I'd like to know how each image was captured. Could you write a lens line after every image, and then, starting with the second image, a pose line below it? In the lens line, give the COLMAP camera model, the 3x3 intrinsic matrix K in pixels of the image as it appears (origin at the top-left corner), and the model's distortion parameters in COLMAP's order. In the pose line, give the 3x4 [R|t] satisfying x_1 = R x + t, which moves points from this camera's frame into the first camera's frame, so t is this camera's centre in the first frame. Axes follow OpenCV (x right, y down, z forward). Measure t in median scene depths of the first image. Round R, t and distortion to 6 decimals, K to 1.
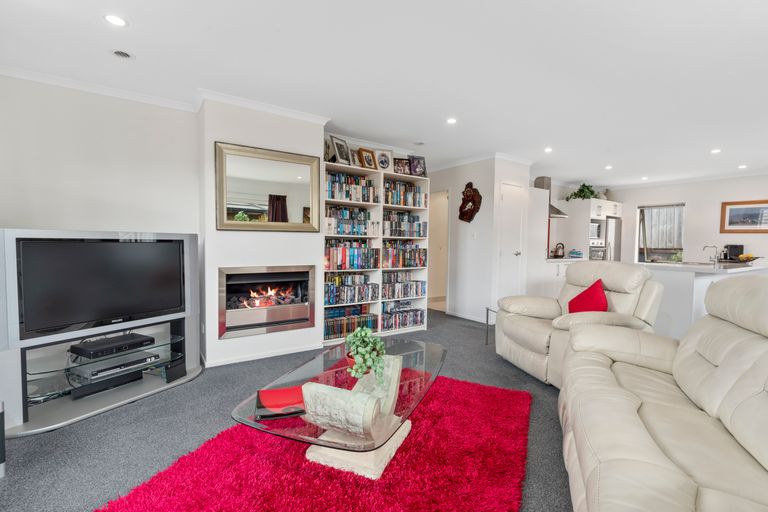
lens RADIAL K [[353.0, 0, 384.0], [0, 353.0, 256.0], [0, 0, 1]] dist [-0.002009, -0.000396]
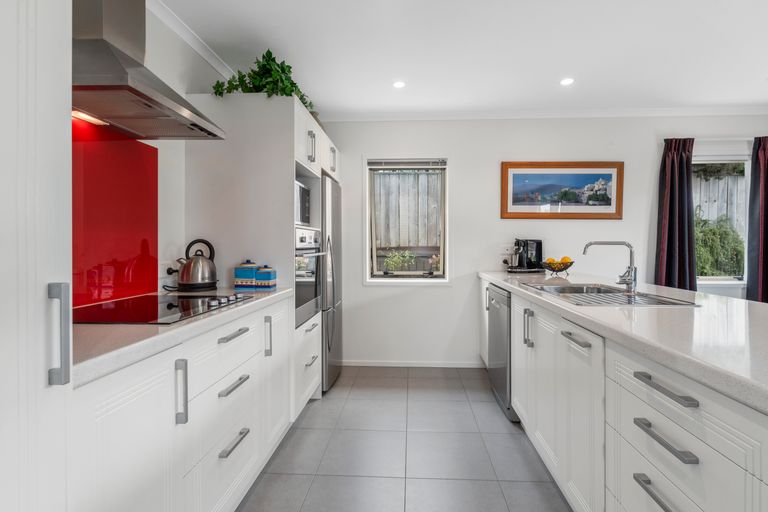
lens RADIAL K [[362.4, 0, 394.9], [0, 362.4, 246.3], [0, 0, 1]] dist [-0.000002, -0.000045]
pose [[0.599434, -0.018775, 0.800204, 0.423275], [0.043520, 0.999011, -0.009161, -0.025225], [-0.799240, 0.040316, 0.599658, 0.824129]]
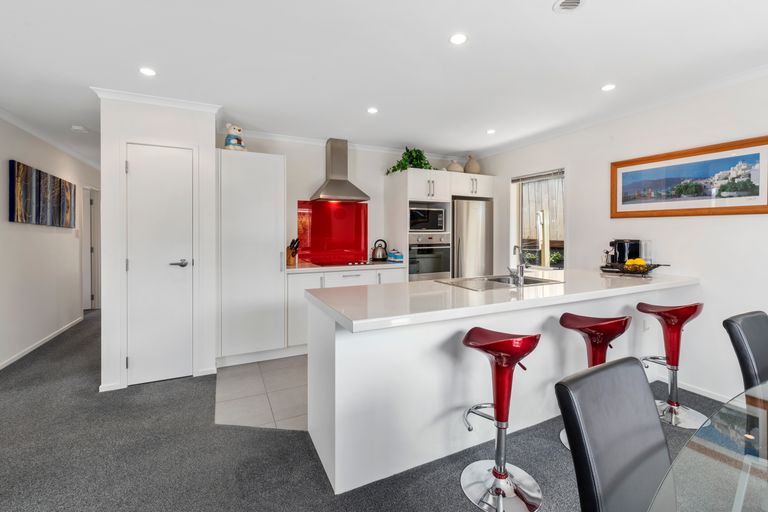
lens RADIAL K [[341.9, 0, 384.1], [0, 341.9, 233.7], [0, 0, 1]] dist [-0.000377, -0.000061]
pose [[0.989367, -0.019497, -0.144130, 0.701341], [0.013211, 0.998925, -0.044443, -0.022704], [0.144842, 0.042066, 0.988560, 0.434891]]
